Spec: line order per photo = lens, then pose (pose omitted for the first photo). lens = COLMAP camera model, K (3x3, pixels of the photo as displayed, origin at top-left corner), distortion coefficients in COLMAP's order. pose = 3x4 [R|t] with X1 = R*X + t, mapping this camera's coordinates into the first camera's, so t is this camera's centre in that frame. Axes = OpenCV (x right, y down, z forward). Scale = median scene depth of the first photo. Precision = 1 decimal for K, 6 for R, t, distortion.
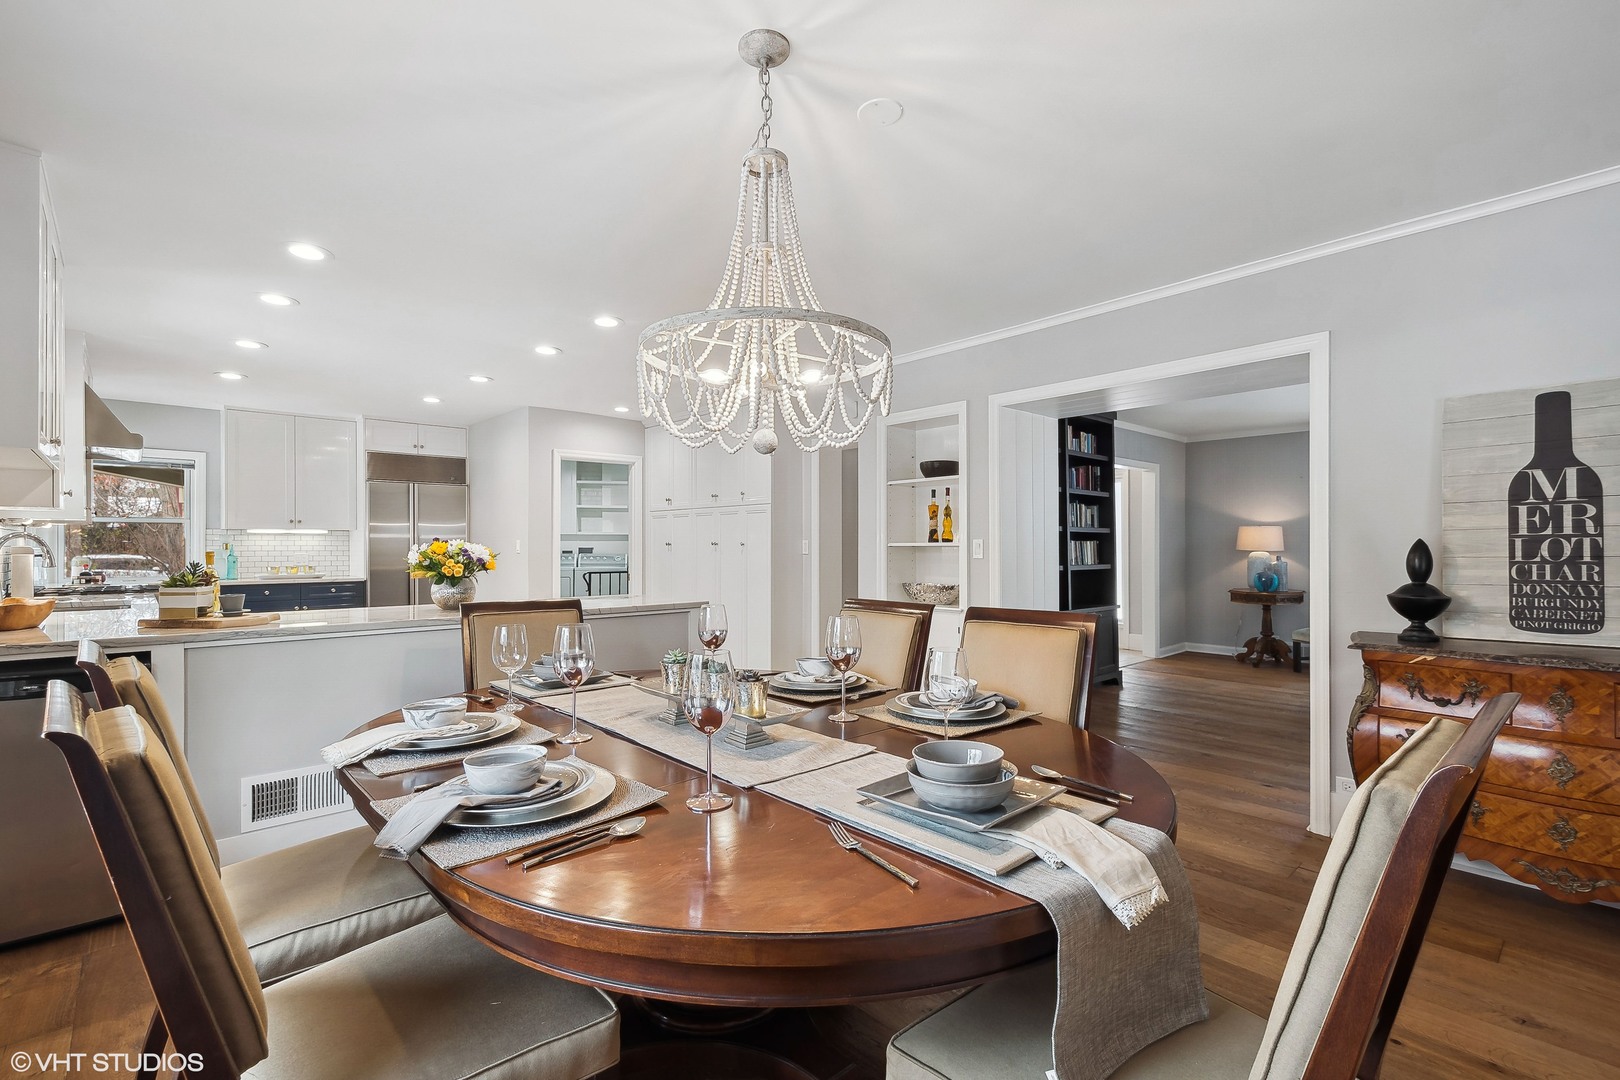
lens RADIAL K [[730.5, 0, 812.9], [0, 730.5, 547.4], [0, 0, 1]] dist [0.010379, -0.000273]
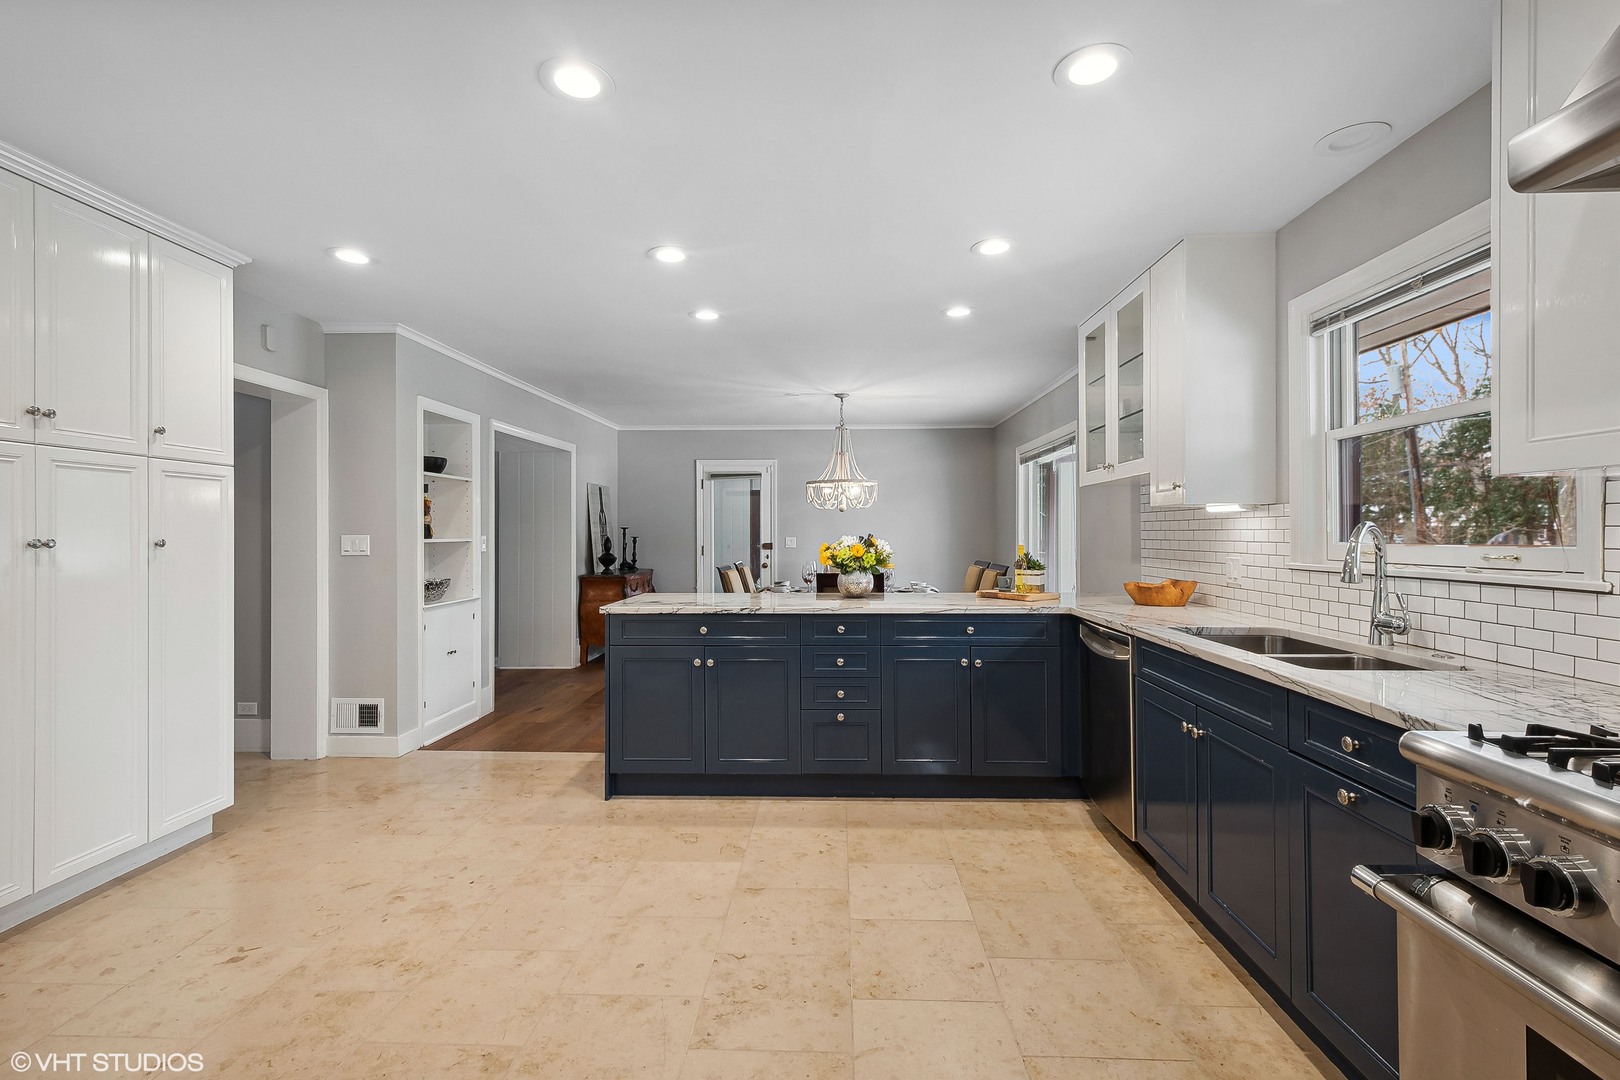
lens RADIAL K [[715.8, 0, 806.4], [0, 715.8, 532.2], [0, 0, 1]] dist [0.011759, -0.000126]
pose [[-0.701888, 0.004539, 0.712273, -0.898385], [0.004727, 0.999987, -0.001714, -0.010139], [-0.712272, 0.002164, -0.701900, 1.319311]]
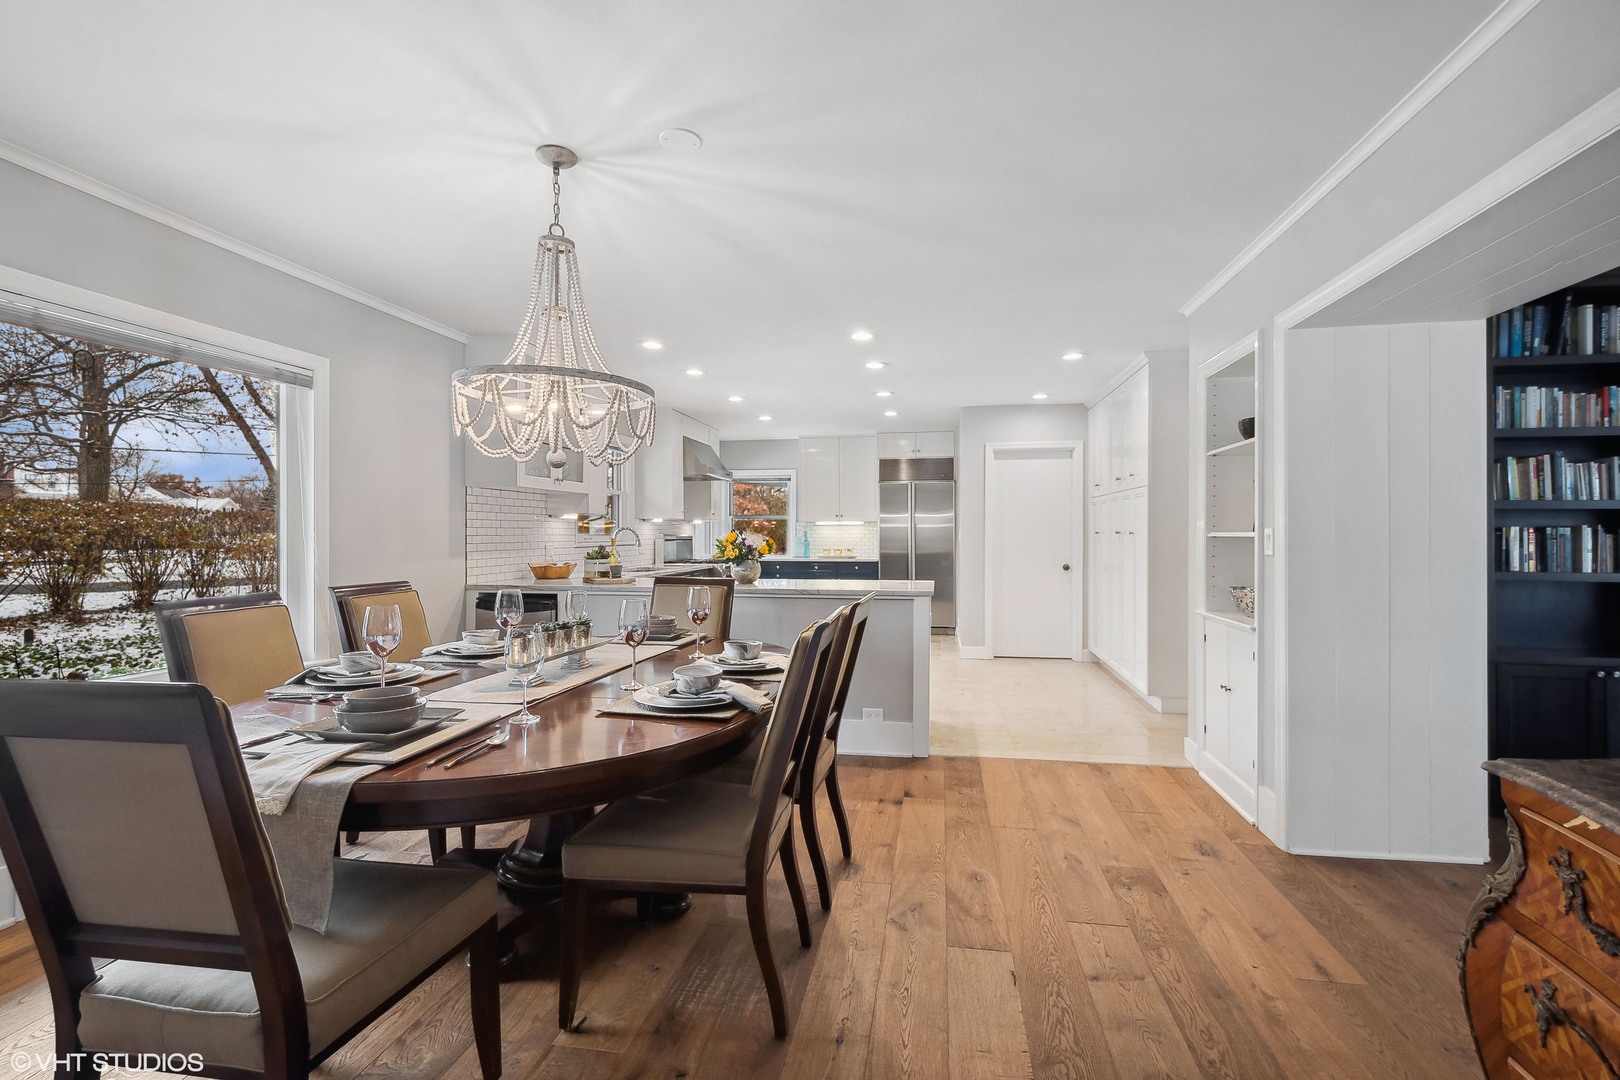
lens RADIAL K [[730.5, 0, 812.9], [0, 730.5, 547.4], [0, 0, 1]] dist [0.010379, -0.000273]
pose [[0.601389, 0.016515, -0.798786, 0.471432], [-0.000978, 0.999801, 0.019936, -0.005442], [0.798956, -0.011208, 0.601286, 0.214895]]
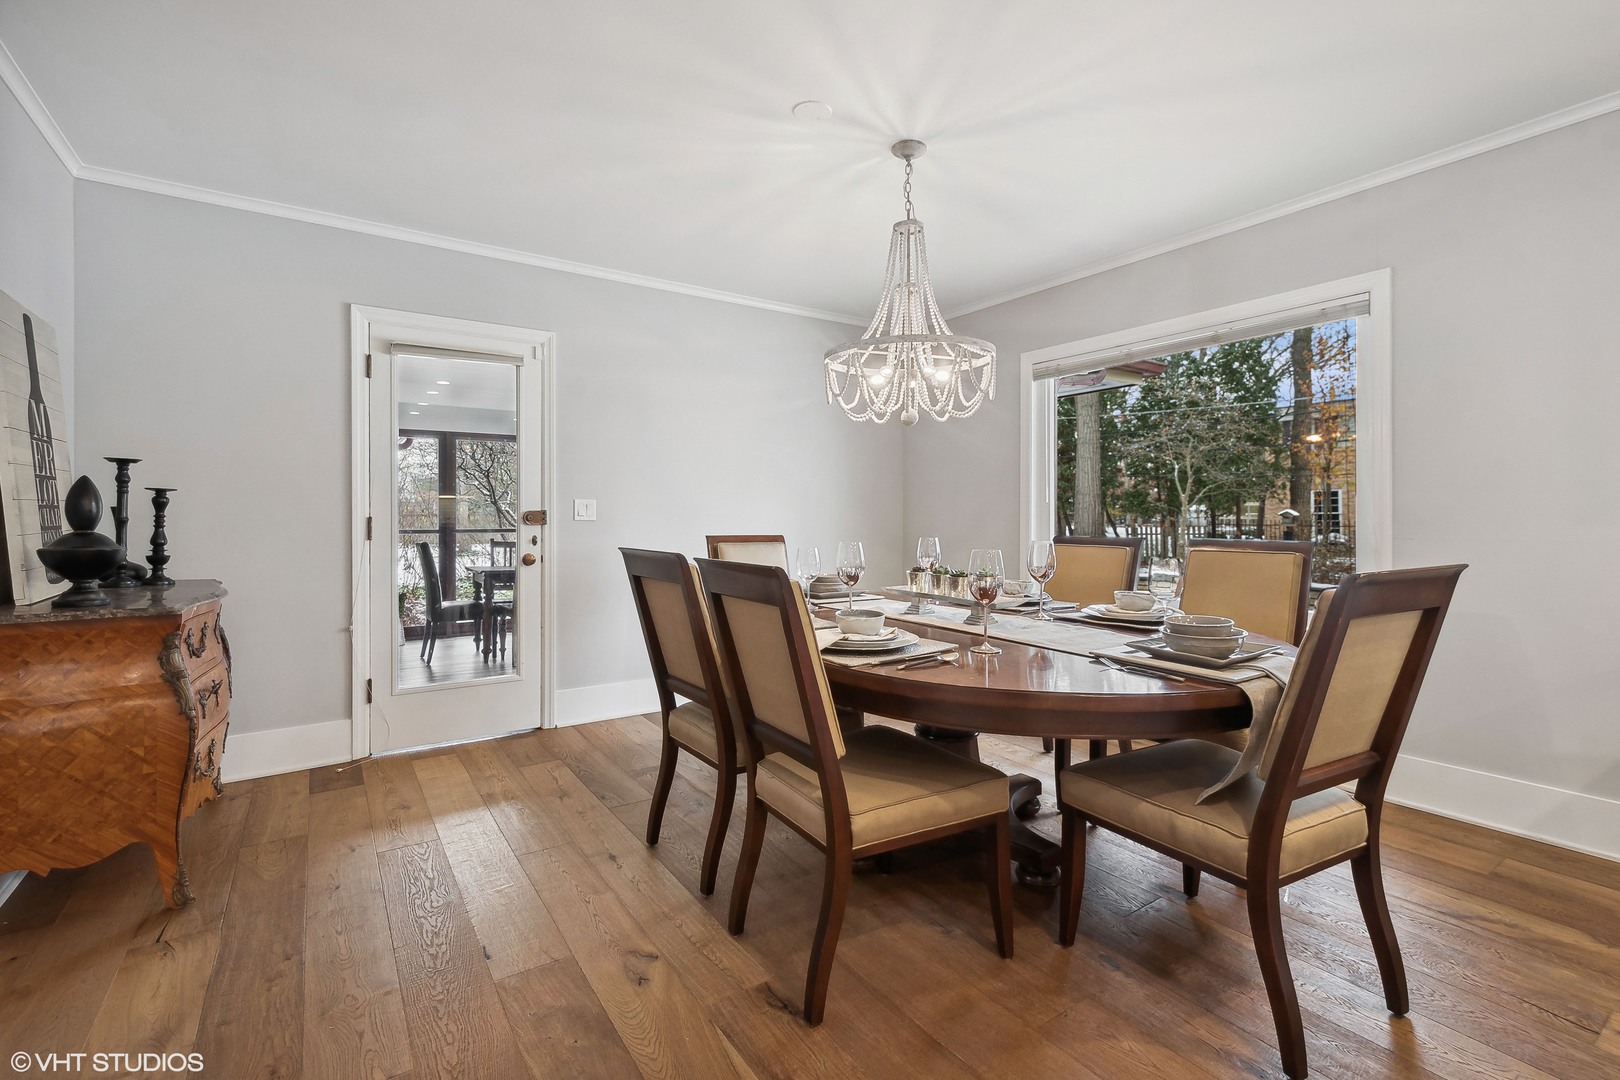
lens RADIAL K [[730.5, 0, 812.9], [0, 730.5, 547.4], [0, 0, 1]] dist [0.010379, -0.000273]
pose [[-0.989232, -0.000551, 0.146353, -0.034012], [0.005351, 0.999188, 0.039926, 0.021975], [-0.146256, 0.040279, -0.988426, 0.941716]]
